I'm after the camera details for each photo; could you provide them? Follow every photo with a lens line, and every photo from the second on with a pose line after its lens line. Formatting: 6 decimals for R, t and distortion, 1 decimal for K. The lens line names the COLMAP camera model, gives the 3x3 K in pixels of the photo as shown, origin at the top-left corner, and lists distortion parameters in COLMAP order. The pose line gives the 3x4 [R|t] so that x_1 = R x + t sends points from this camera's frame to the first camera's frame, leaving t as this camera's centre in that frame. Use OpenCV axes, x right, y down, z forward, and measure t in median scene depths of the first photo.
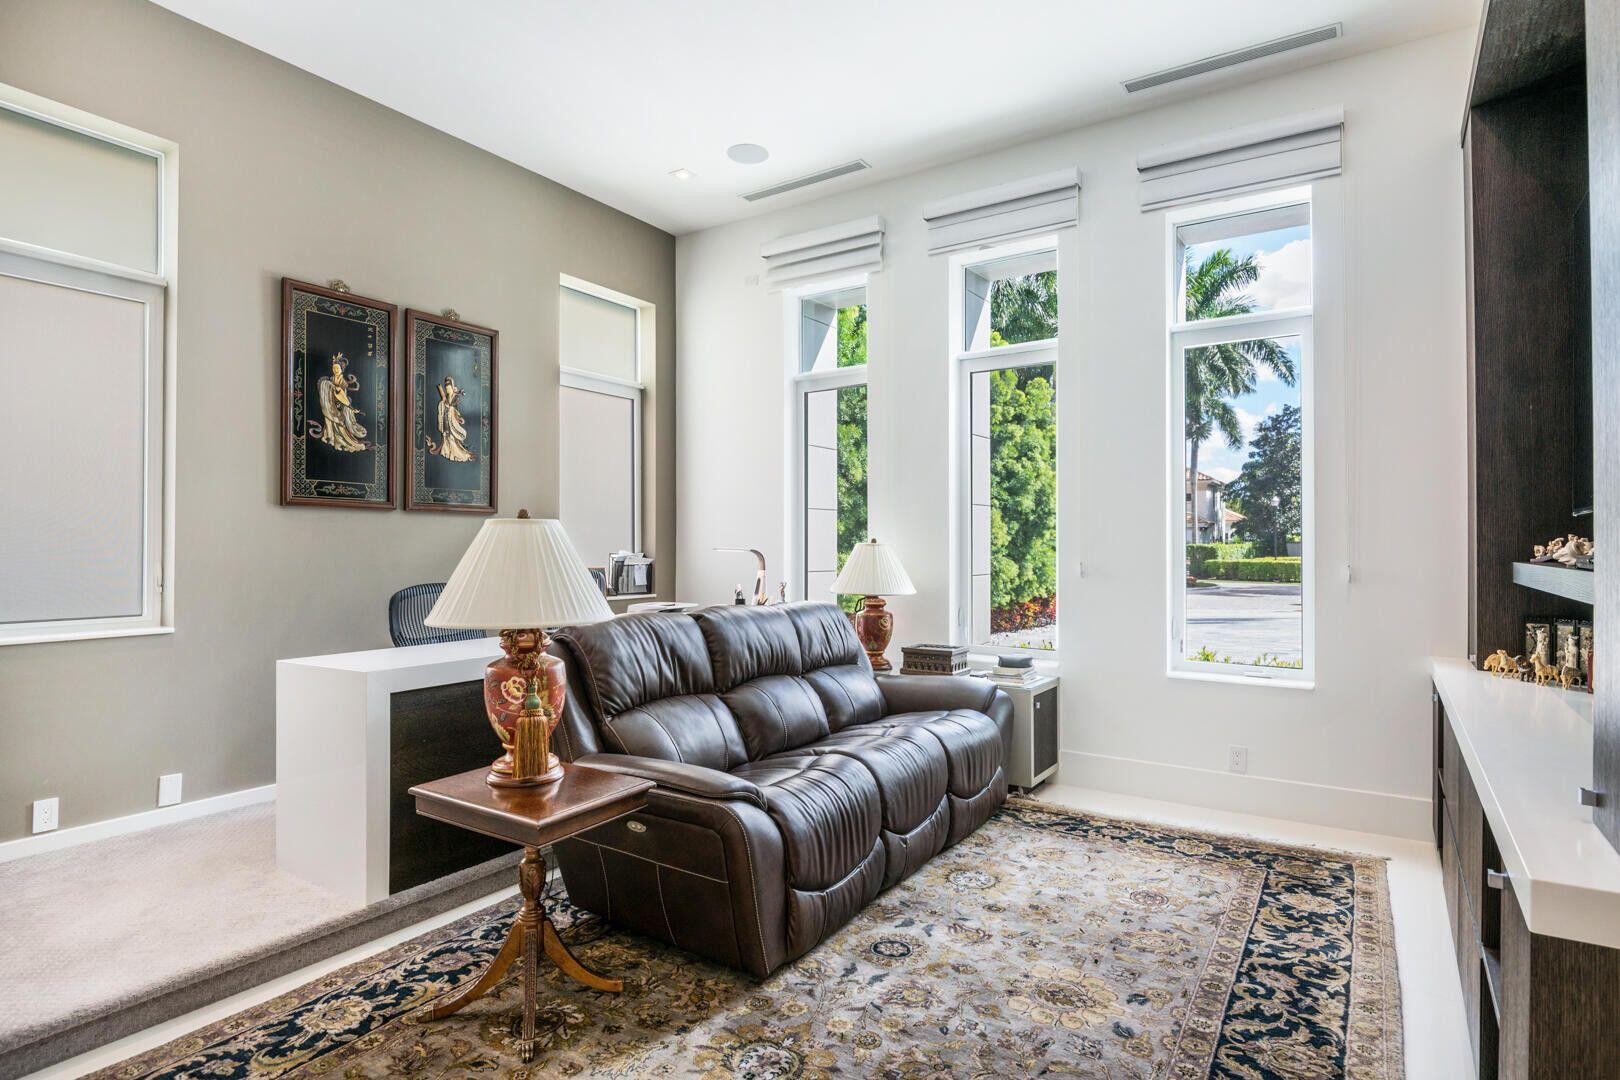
lens RADIAL K [[858.0, 0, 816.0], [0, 858.0, 534.8], [0, 0, 1]] dist [-0.001979, -0.000517]
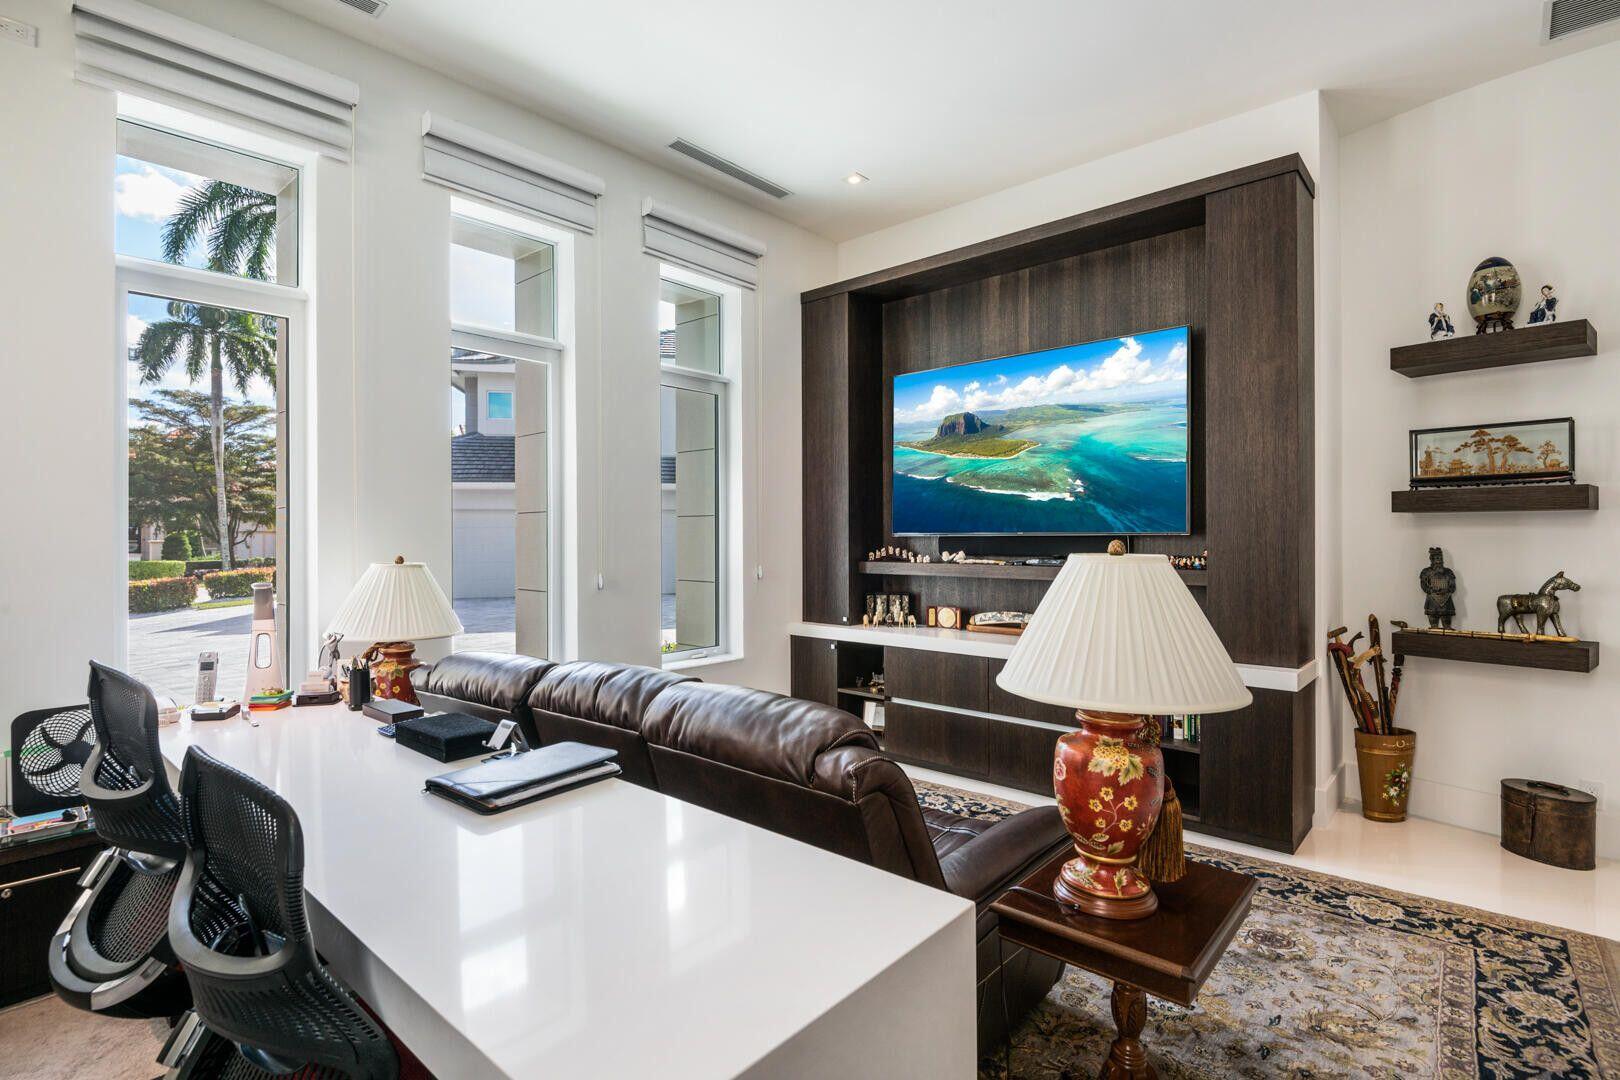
lens RADIAL K [[774.9, 0, 815.5], [0, 774.9, 539.1], [0, 0, 1]] dist [0.001459, -0.018109]
pose [[0.142731, -0.007291, 0.989735, -0.931475], [-0.007391, 0.999937, 0.008432, -0.032114], [-0.989734, -0.008519, 0.142668, 1.042666]]
